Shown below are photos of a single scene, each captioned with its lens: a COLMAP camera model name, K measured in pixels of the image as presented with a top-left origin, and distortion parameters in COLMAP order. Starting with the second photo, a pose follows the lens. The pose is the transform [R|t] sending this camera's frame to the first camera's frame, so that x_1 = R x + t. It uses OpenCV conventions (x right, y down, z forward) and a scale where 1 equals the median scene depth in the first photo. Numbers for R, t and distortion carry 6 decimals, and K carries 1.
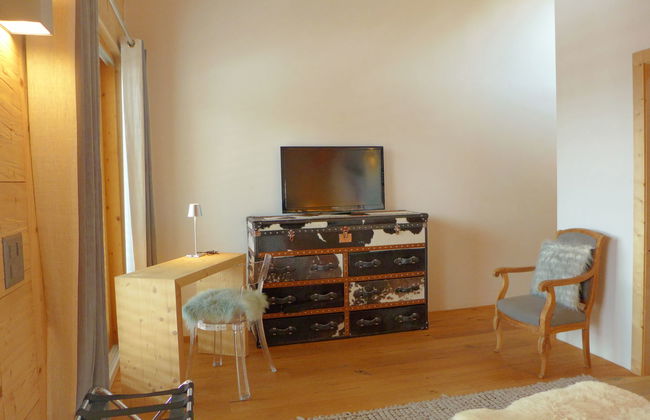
lens RADIAL K [[469.2, 0, 325.0], [0, 469.2, 210.0], [0, 0, 1]] dist [-0.046612, 0.001319]
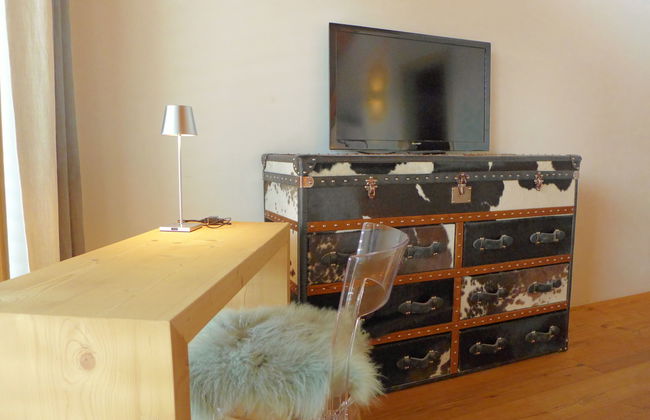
lens RADIAL K [[469.2, 0, 325.0], [0, 469.2, 210.0], [0, 0, 1]] dist [-0.046612, 0.001319]
pose [[0.988824, 0.005505, 0.148989, -0.185175], [-0.013946, 0.998352, 0.055673, 0.049076], [-0.148437, -0.057128, 0.987270, 0.495281]]
